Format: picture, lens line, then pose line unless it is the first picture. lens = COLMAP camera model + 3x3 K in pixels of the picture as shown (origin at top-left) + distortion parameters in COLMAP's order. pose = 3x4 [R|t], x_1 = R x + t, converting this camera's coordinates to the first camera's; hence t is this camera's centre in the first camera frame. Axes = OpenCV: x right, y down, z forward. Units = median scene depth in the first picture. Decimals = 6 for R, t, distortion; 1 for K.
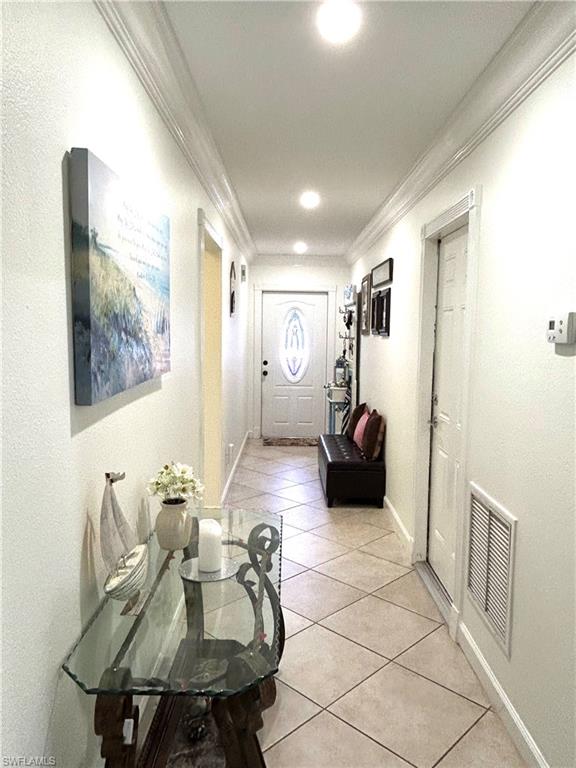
lens RADIAL K [[550.7, 0, 288.0], [0, 550.7, 384.0], [0, 0, 1]] dist [-0.003935, -0.013693]
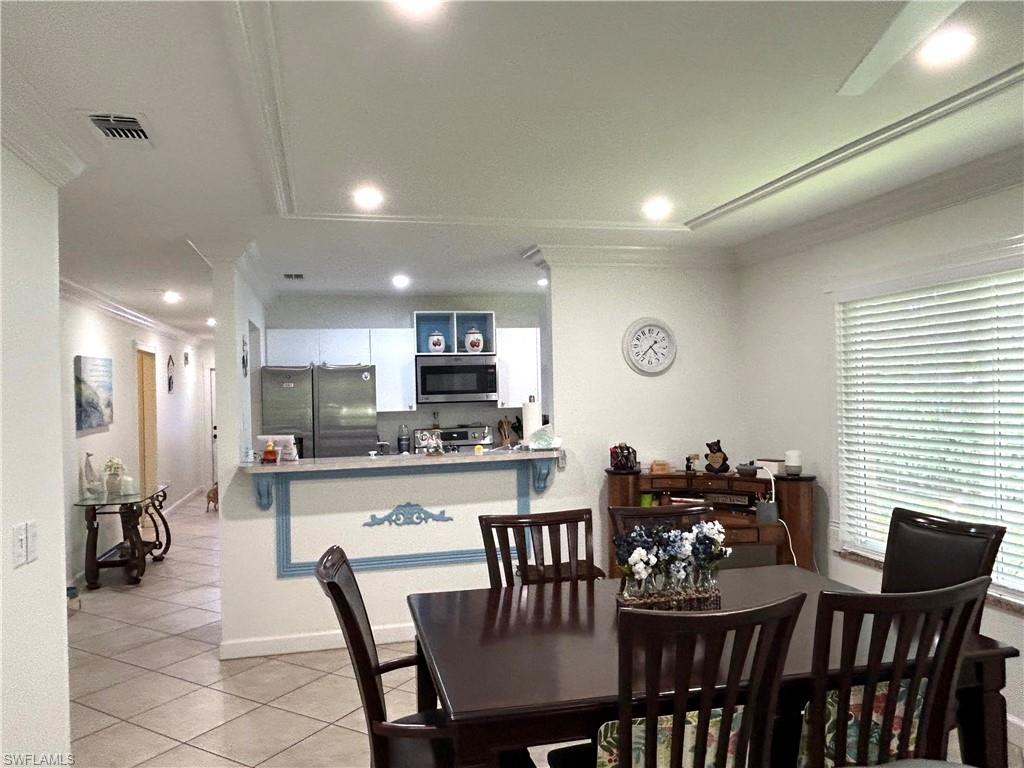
lens RADIAL K [[734.2, 0, 505.6], [0, 734.2, 386.9], [0, 0, 1]] dist [-0.003935, -0.013693]
pose [[0.970527, -0.032151, 0.238837, 0.761002], [0.056751, 0.993680, -0.096847, 0.250185], [-0.234214, 0.107547, 0.966218, -2.757945]]
